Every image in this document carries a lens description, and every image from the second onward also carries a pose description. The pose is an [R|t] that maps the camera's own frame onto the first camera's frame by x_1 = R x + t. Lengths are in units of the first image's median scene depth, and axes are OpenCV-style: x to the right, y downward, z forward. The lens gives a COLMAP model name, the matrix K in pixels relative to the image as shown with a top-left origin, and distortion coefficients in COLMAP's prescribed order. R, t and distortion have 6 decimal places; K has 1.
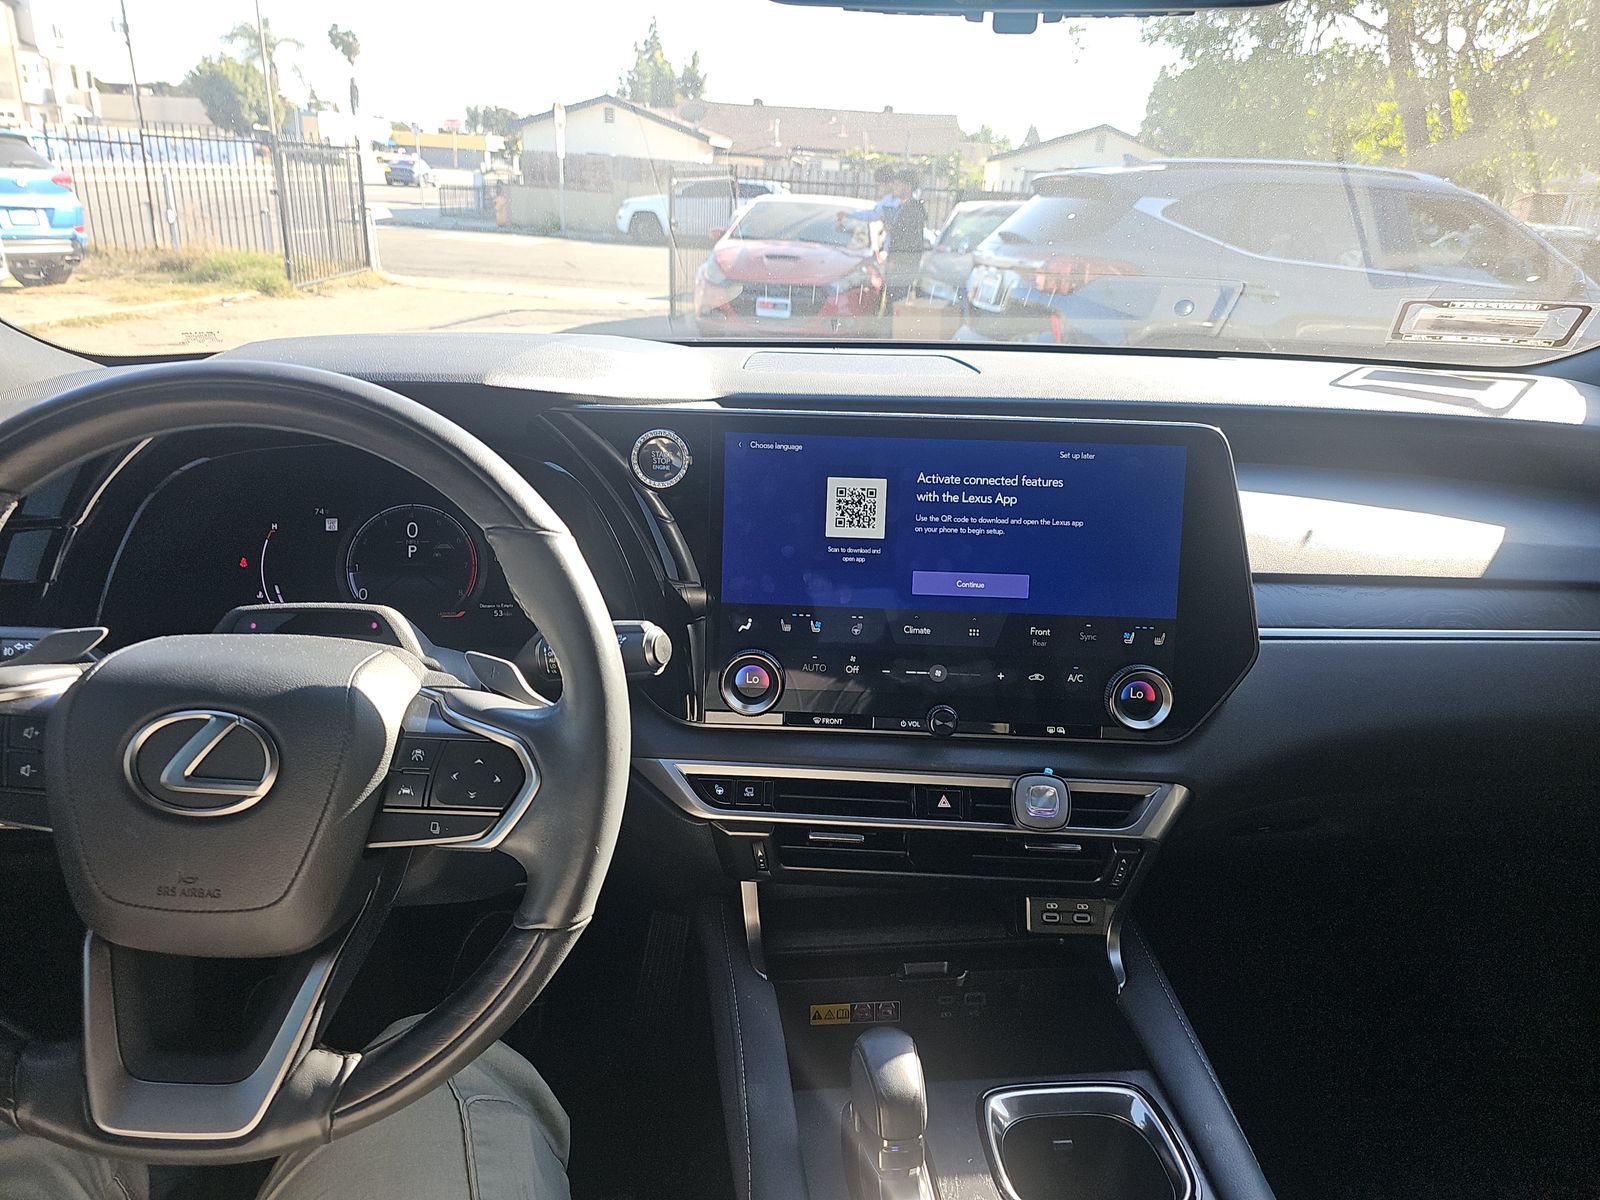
lens RADIAL K [[1090.6, 0, 810.3], [0, 1090.6, 570.7], [0, 0, 1]] dist [0.061882, -0.065091]
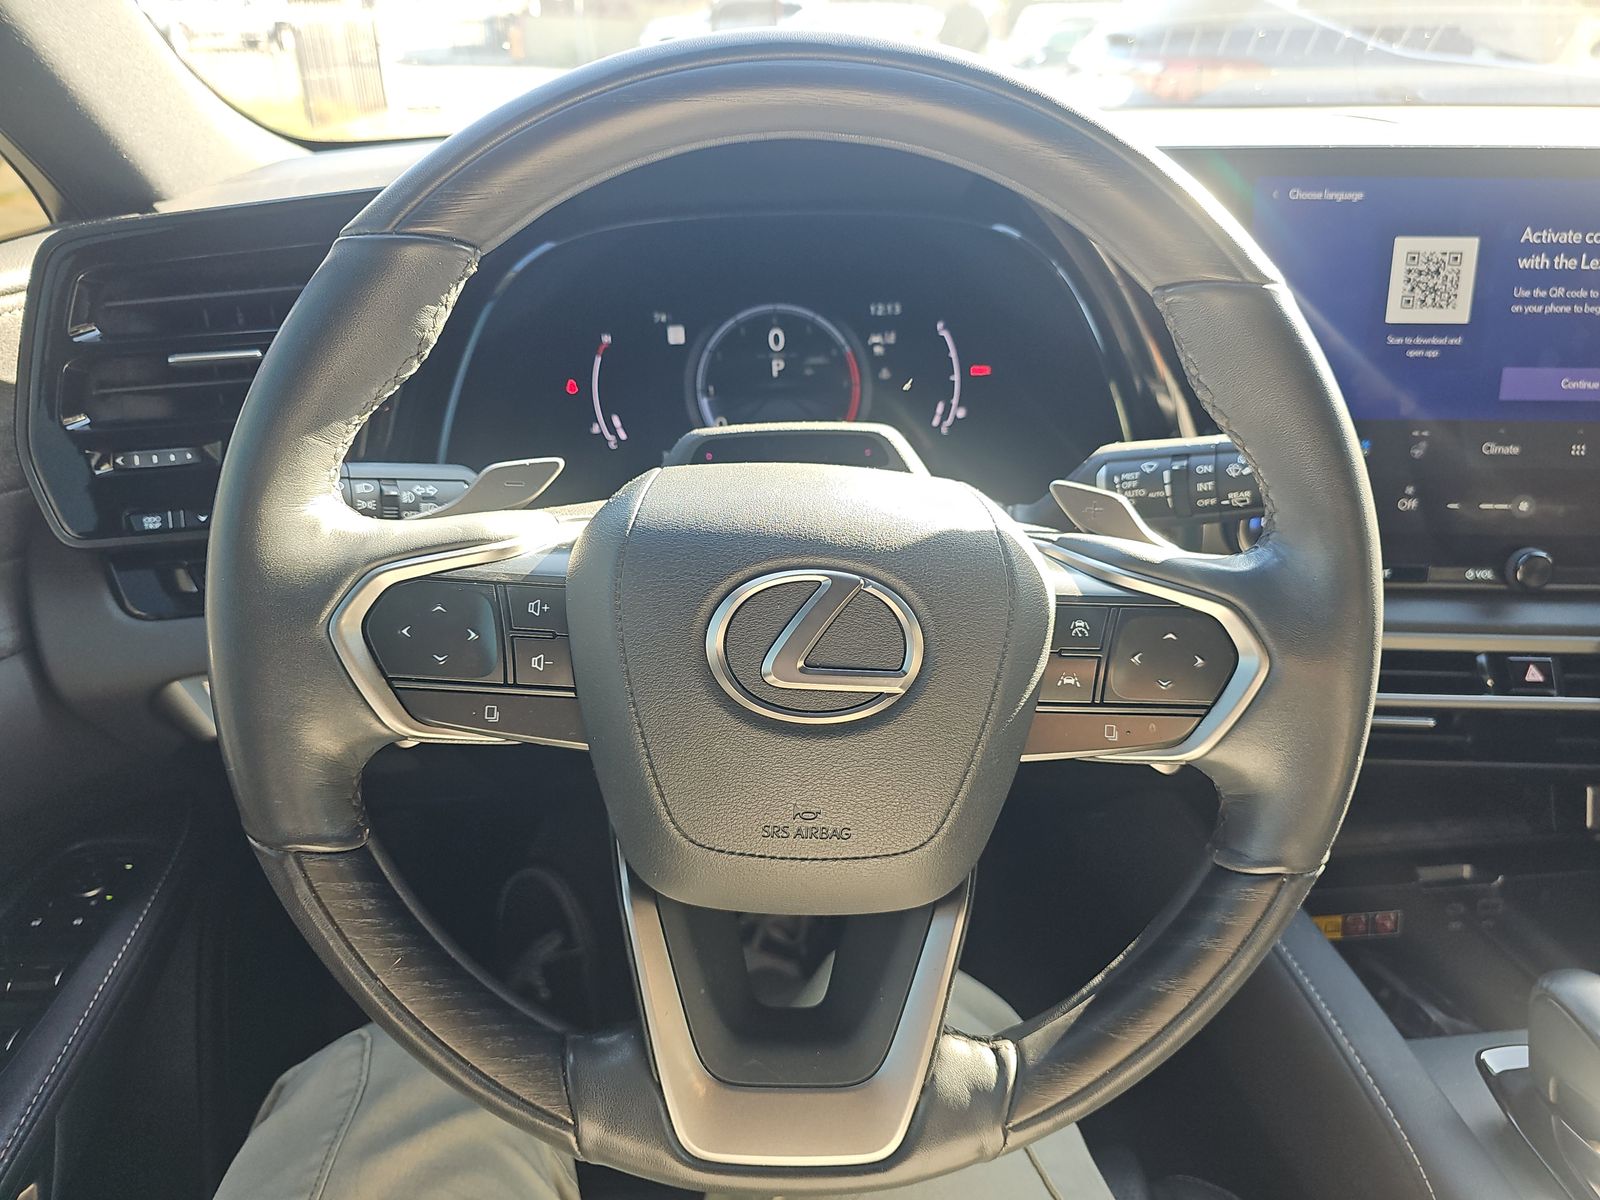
lens RADIAL K [[1087.5, 0, 800.0], [0, 1087.5, 600.0], [0, 0, 1]] dist [0.054751, -0.070974]
pose [[0.999354, -0.021579, -0.028724, -0.361848], [0.025720, 0.987945, 0.152656, 0.030028], [0.025083, -0.153296, 0.987862, 0.236085]]
